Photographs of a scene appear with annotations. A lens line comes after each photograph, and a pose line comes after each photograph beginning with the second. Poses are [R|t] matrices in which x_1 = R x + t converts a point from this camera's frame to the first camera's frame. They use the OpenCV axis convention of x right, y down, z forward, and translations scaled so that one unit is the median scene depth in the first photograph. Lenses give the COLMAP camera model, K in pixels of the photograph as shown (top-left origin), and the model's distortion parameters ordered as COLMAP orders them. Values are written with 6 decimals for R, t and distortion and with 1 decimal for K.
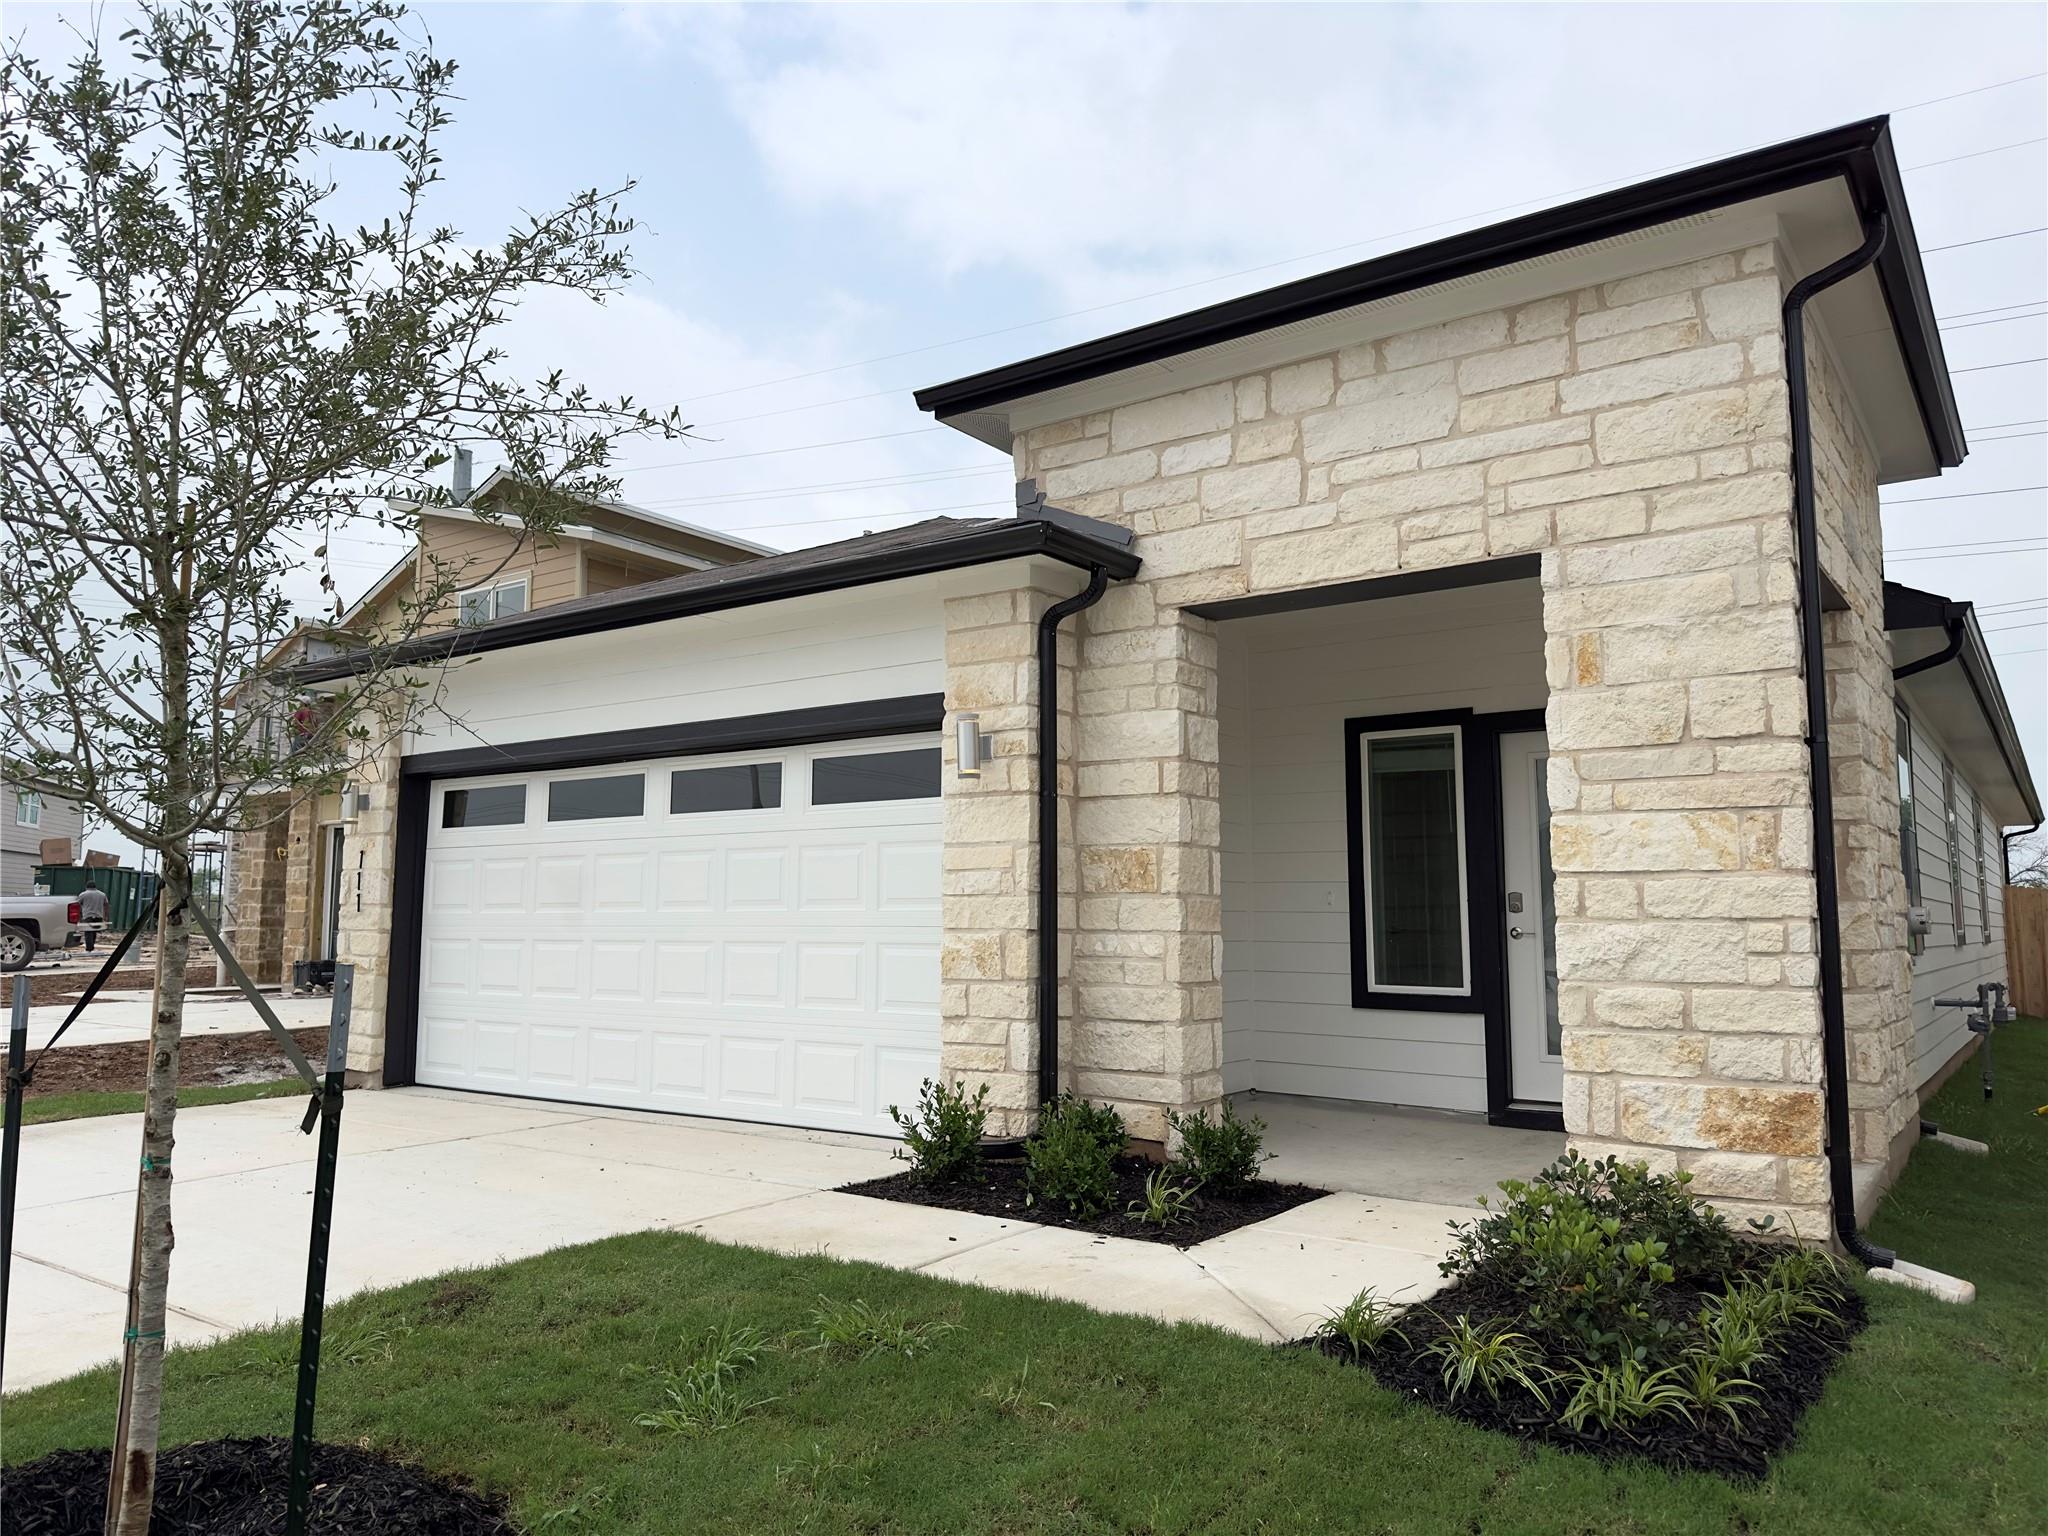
lens RADIAL K [[1450.3, 0, 1023.7], [0, 1450.3, 765.6], [0, 0, 1]] dist [0.077307, -0.101583]
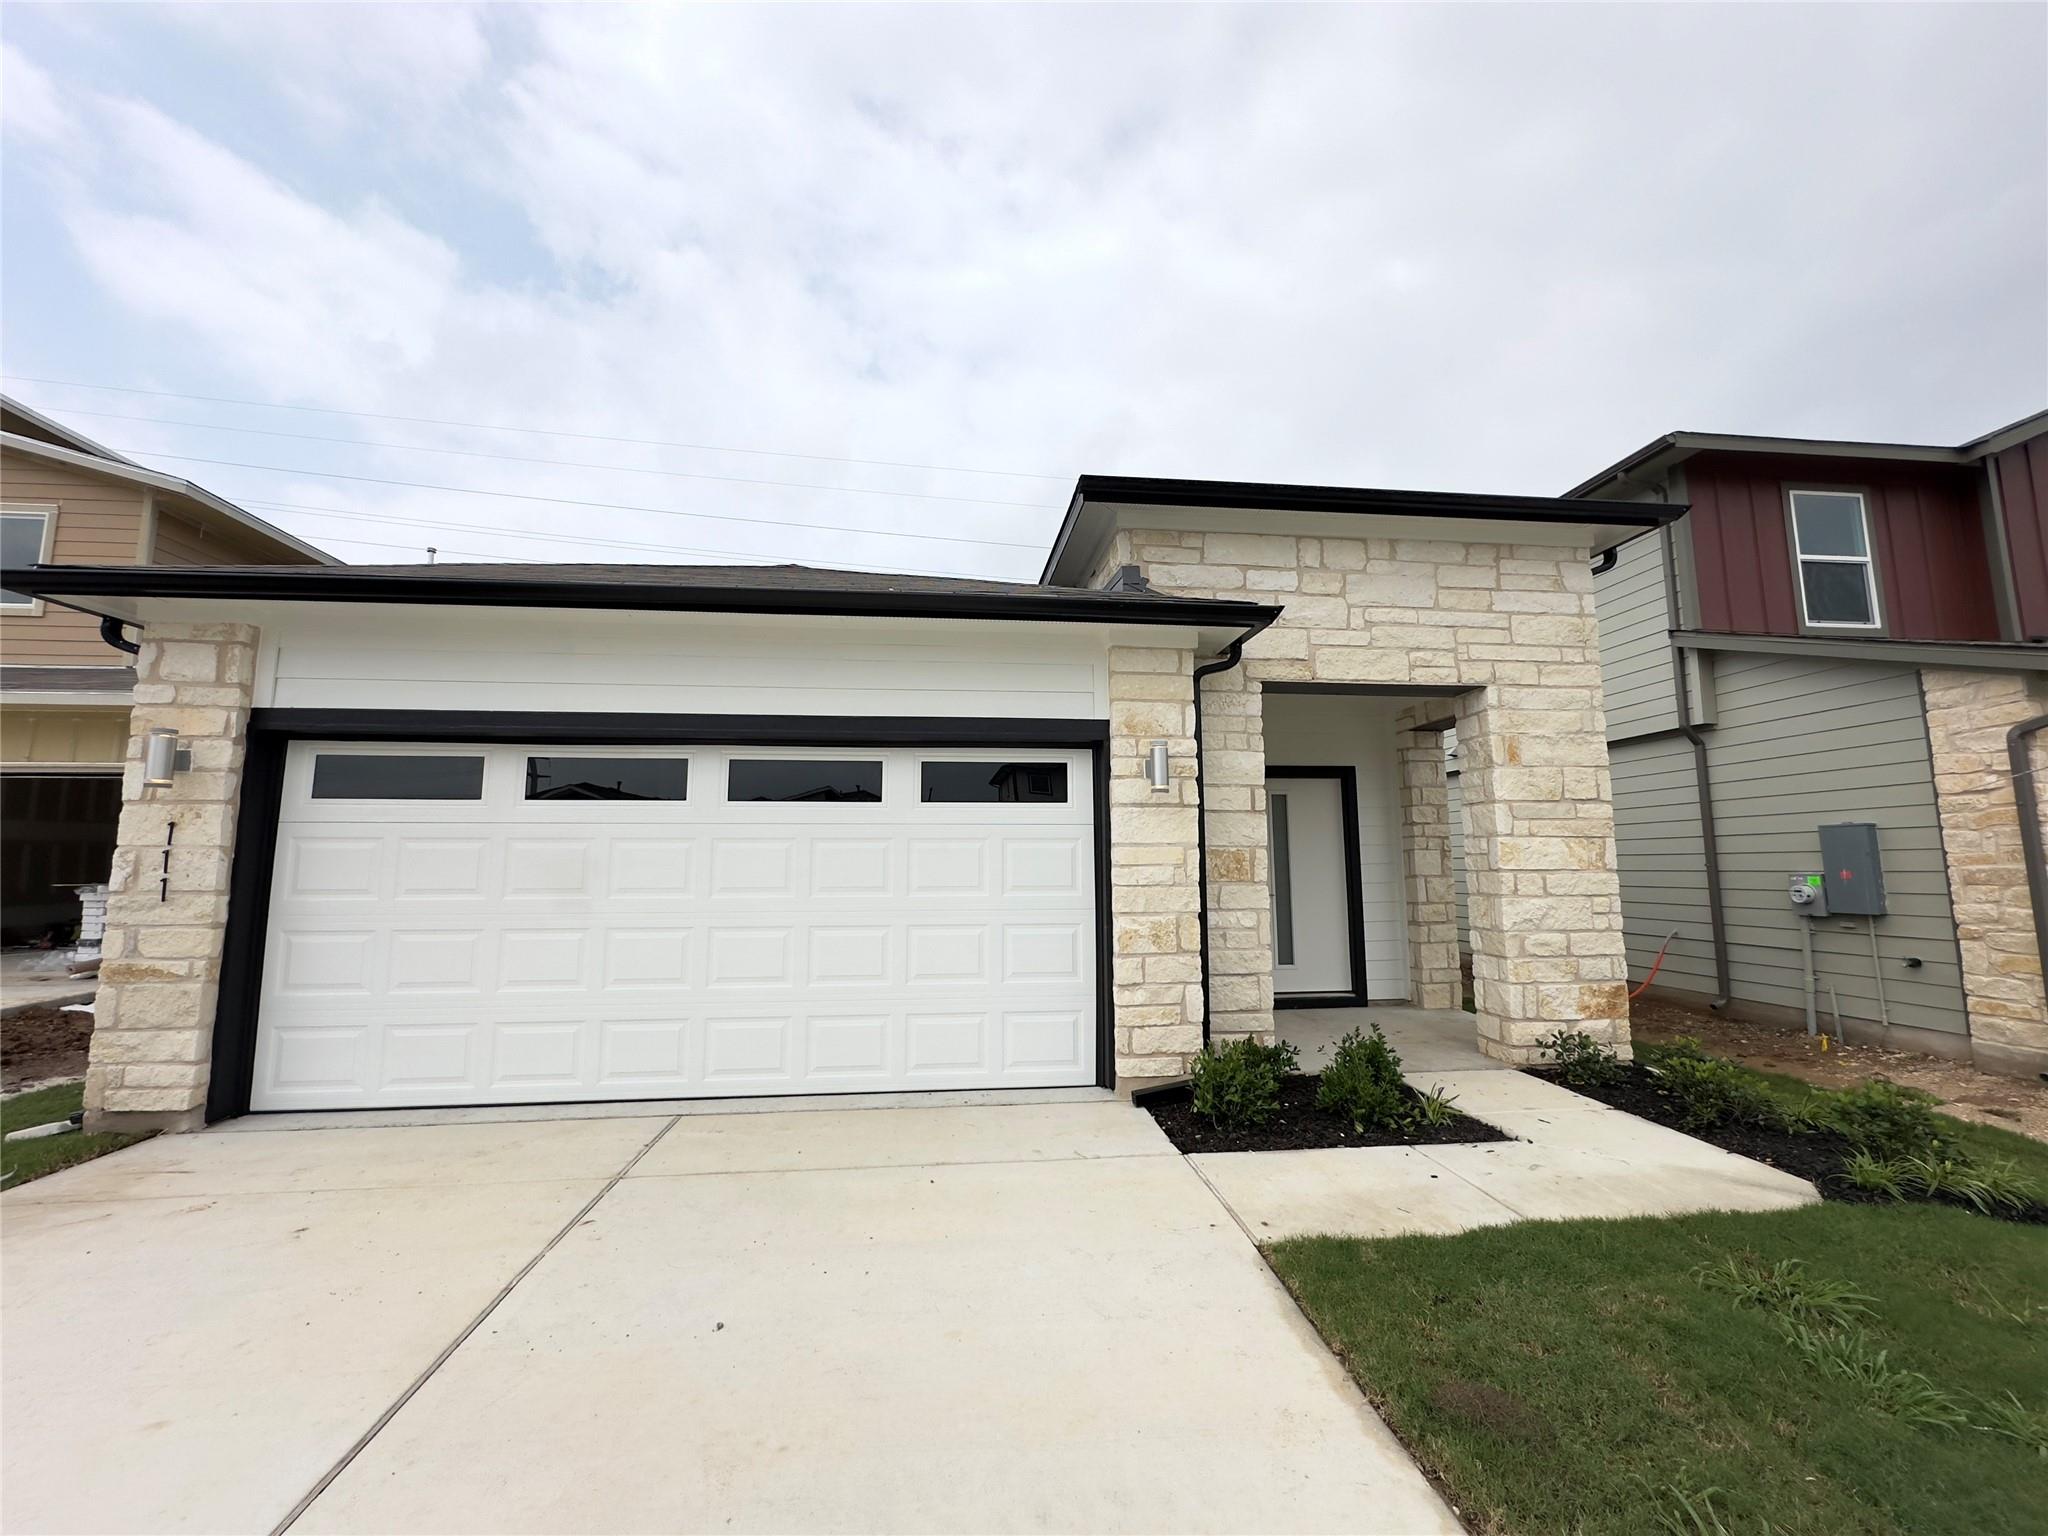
lens RADIAL K [[817.8, 0, 1006.4], [0, 817.8, 767.1], [0, 0, 1]] dist [-0.007488, 0.002125]
pose [[0.733474, 0.073329, 0.675750, -0.653884], [-0.067962, 0.997094, -0.034431, 0.021608], [-0.676311, -0.020671, 0.736326, 0.606607]]
